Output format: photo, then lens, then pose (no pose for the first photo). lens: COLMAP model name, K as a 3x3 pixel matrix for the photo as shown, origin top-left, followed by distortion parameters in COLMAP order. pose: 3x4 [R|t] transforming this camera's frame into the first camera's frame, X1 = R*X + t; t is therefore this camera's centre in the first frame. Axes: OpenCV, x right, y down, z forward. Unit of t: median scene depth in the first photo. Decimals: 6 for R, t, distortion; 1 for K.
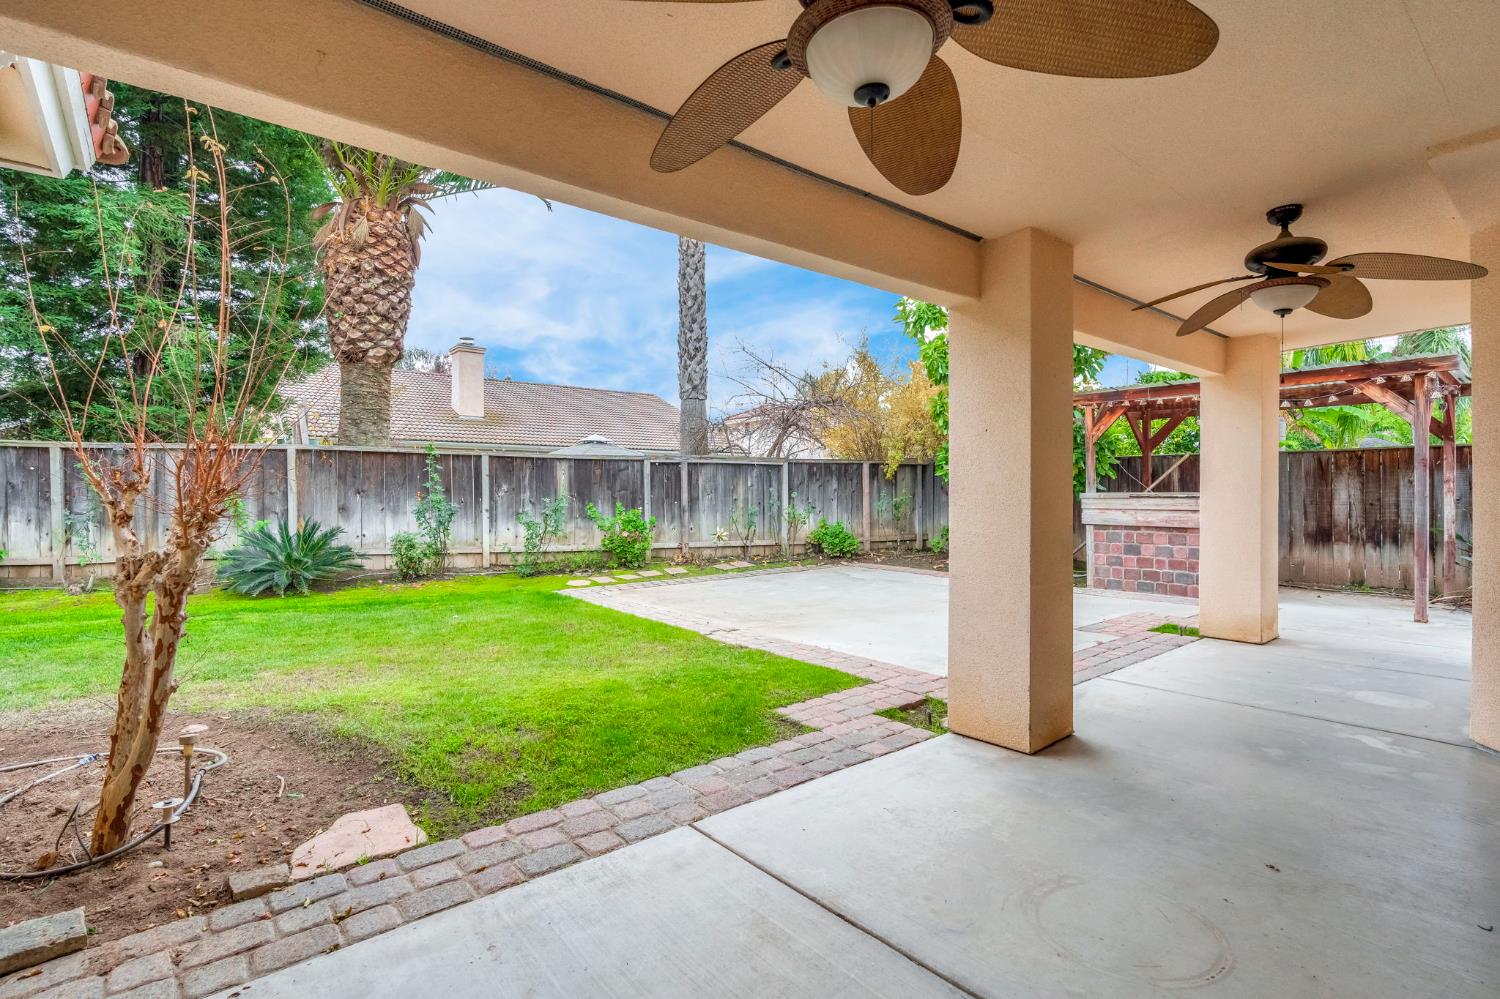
lens RADIAL K [[713.8, 0, 750.0], [0, 713.8, 499.5], [0, 0, 1]] dist [-0.001482, -0.000050]
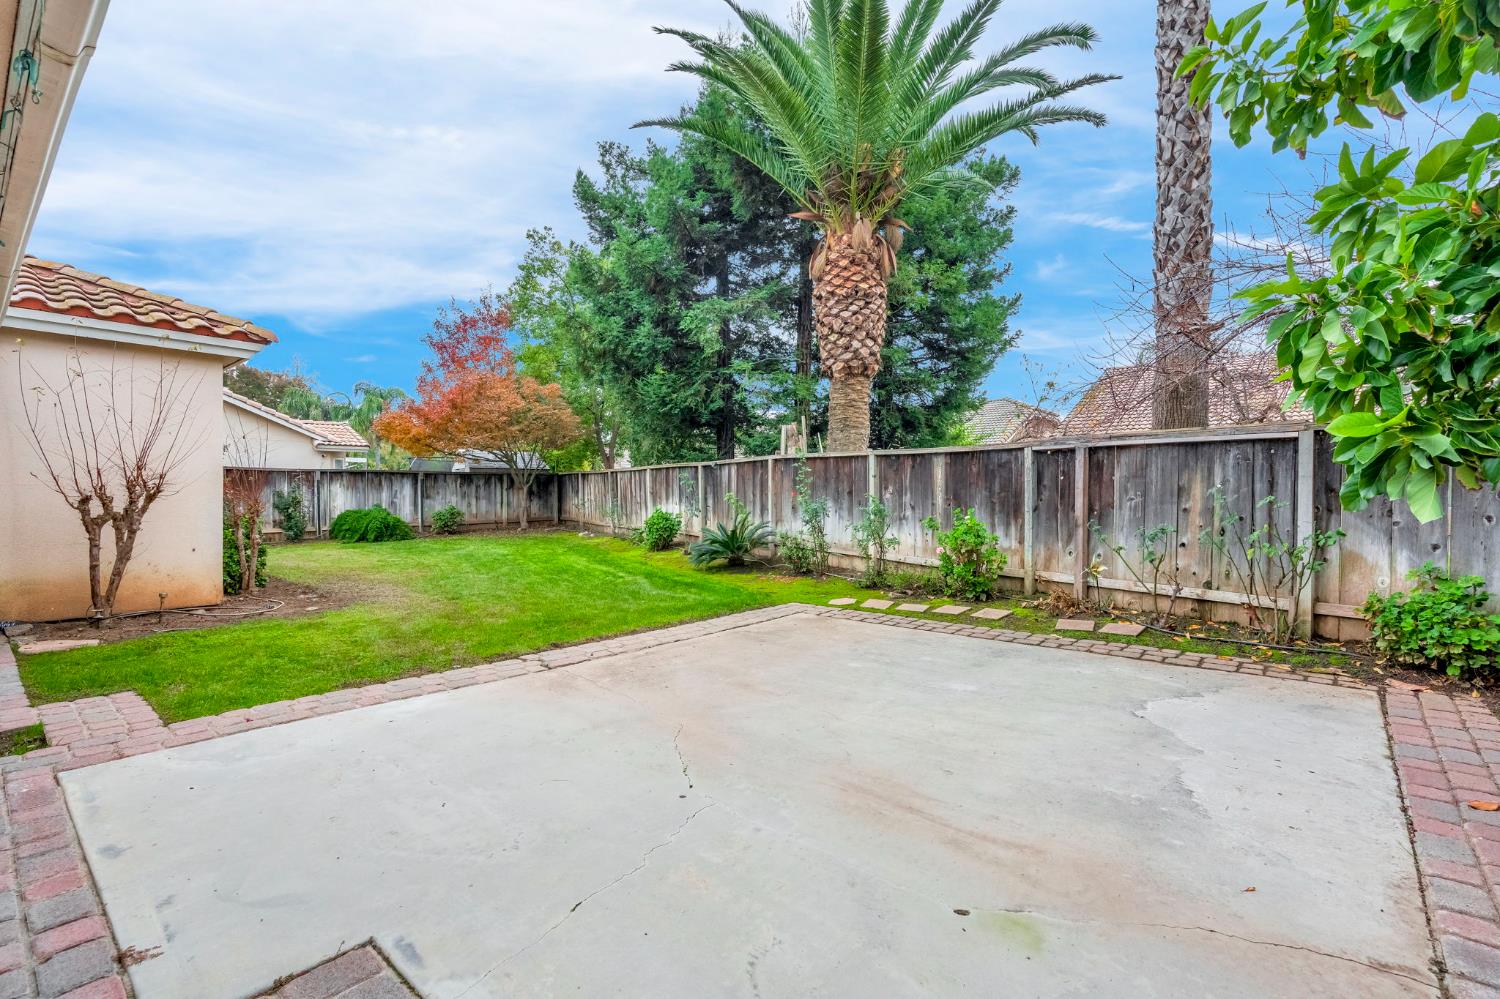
lens RADIAL K [[677.6, 0, 749.8], [0, 677.6, 485.9], [0, 0, 1]] dist [-0.003909, 0.000154]
pose [[0.180460, -0.009949, -0.983532, 0.464567], [-0.012984, 0.999838, -0.012496, -0.007537], [0.983497, 0.015025, 0.180302, 0.661396]]
